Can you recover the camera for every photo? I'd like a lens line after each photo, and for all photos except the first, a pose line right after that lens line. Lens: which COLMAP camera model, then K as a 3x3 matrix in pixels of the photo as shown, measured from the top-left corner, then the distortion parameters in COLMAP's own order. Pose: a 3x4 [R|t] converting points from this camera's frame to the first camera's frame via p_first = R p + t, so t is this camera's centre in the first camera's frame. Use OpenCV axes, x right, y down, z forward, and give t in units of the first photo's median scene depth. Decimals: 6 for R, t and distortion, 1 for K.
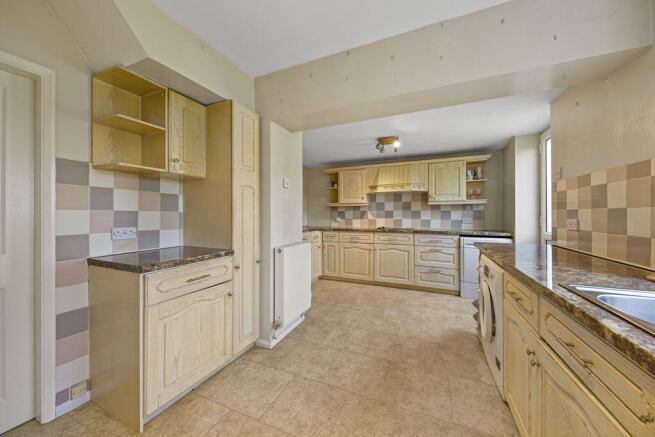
lens RADIAL K [[233.7, 0, 329.3], [0, 233.7, 215.1], [0, 0, 1]] dist [-0.000151, -0.000023]
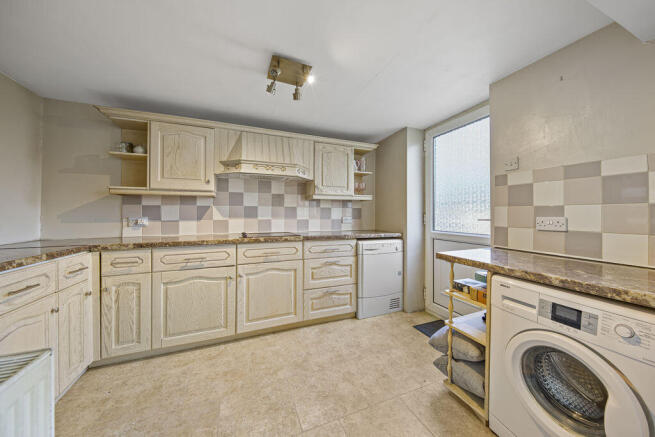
lens RADIAL K [[220.8, 0, 327.1], [0, 220.8, 211.8], [0, 0, 1]] dist [-0.002579, -0.000432]
pose [[0.693306, 0.008381, 0.720594, -0.036212], [-0.000658, 0.999939, -0.010997, 0.003315], [-0.720643, 0.007150, 0.693270, 0.518444]]
